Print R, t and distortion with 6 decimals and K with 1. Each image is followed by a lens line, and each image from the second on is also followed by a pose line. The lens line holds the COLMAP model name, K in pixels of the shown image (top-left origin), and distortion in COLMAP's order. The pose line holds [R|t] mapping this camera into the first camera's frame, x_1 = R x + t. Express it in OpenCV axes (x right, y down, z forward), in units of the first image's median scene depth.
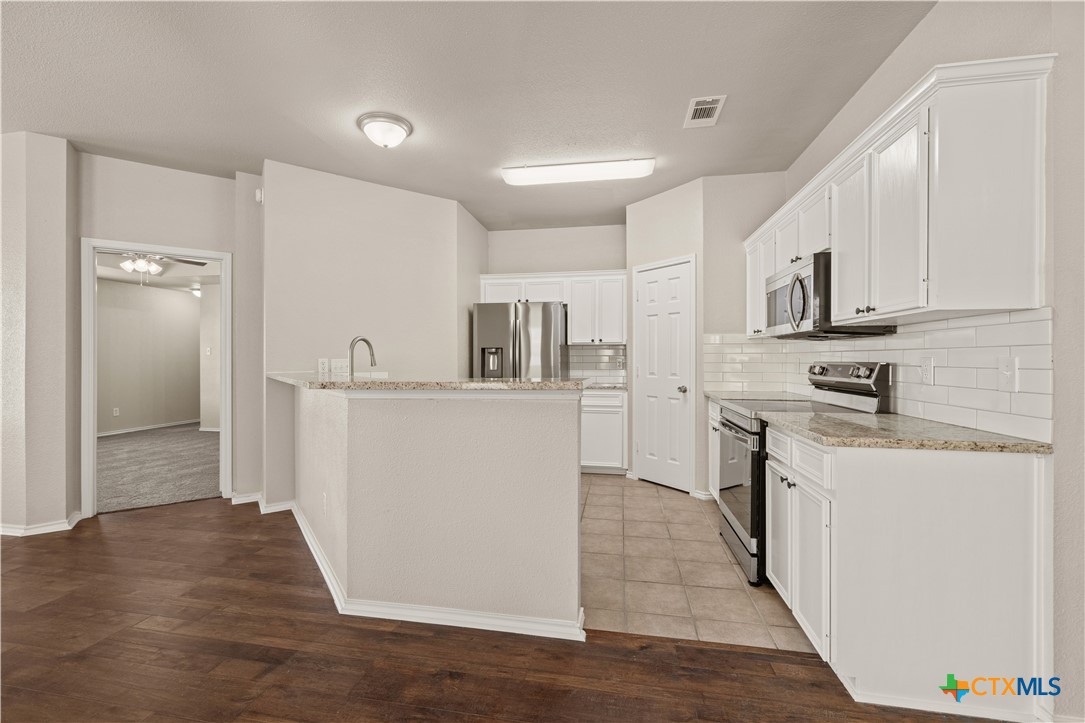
lens RADIAL K [[457.6, 0, 533.7], [0, 457.6, 360.9], [0, 0, 1]] dist [0.001108, 0.000183]
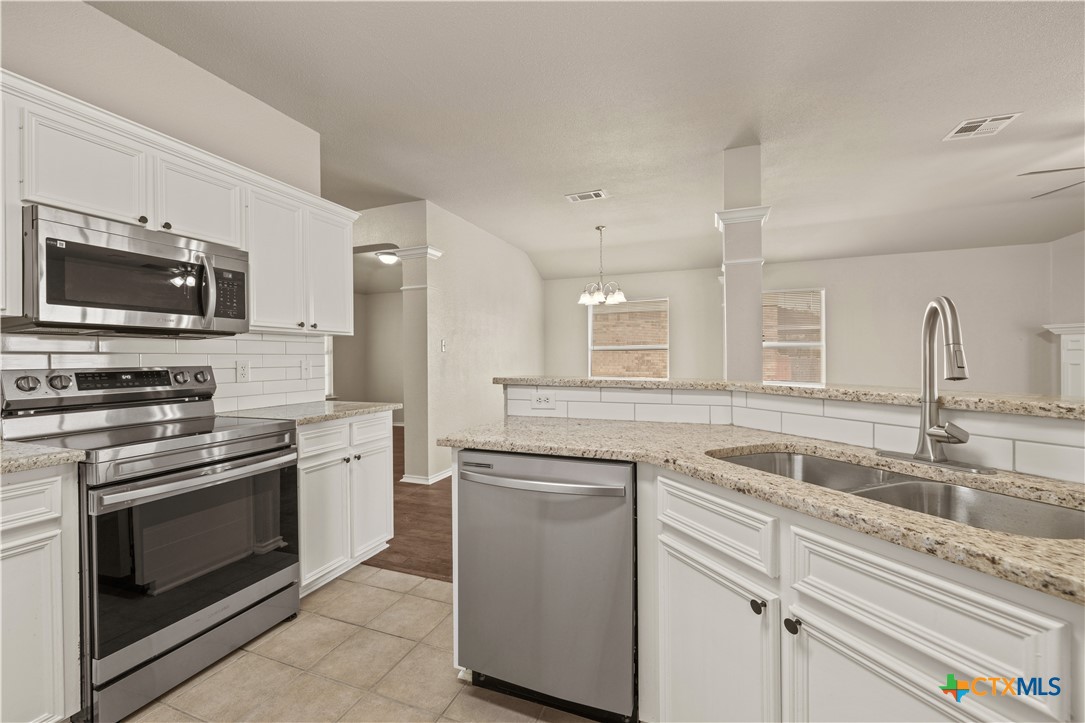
lens RADIAL K [[455.1, 0, 536.5], [0, 455.1, 355.2], [0, 0, 1]] dist [0.000025, 0.000062]
pose [[-0.981880, 0.009513, 0.189263, -0.079776], [0.009308, 0.999955, -0.001971, -0.005465], [-0.189273, -0.000173, -0.981924, 0.916255]]
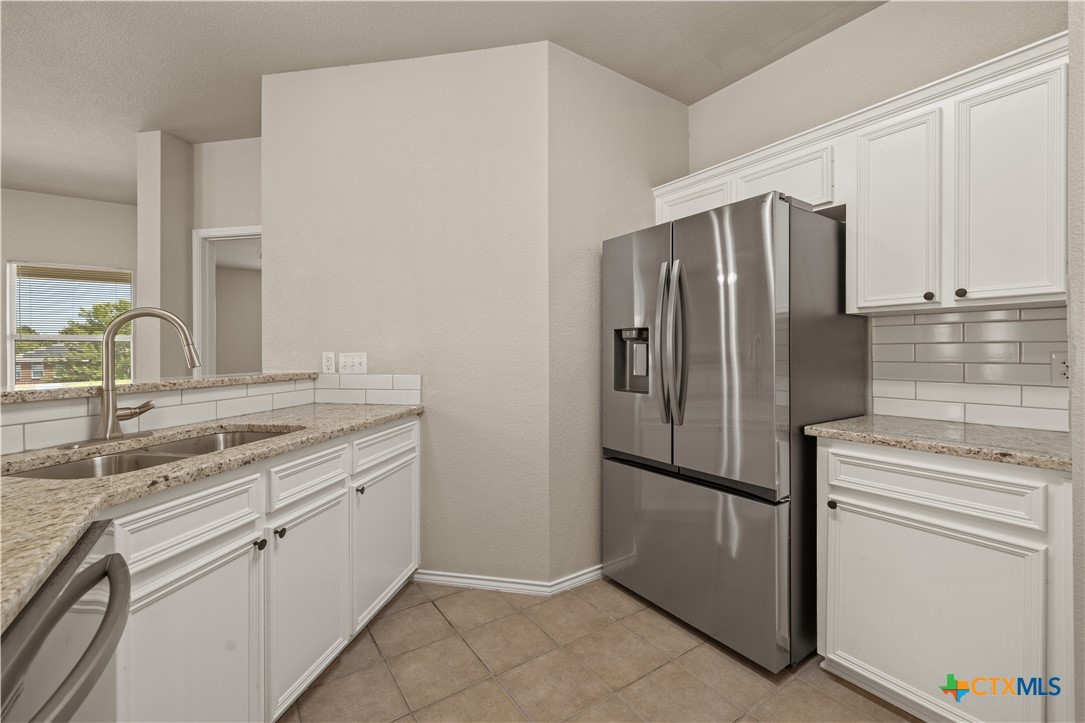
lens RADIAL K [[455.1, 0, 536.5], [0, 455.1, 355.2], [0, 0, 1]] dist [0.000025, 0.000062]
pose [[0.706739, 0.004012, -0.707463, 0.172180], [-0.001587, 0.999990, 0.004085, -0.003047], [0.707472, -0.001765, 0.706739, 0.610673]]
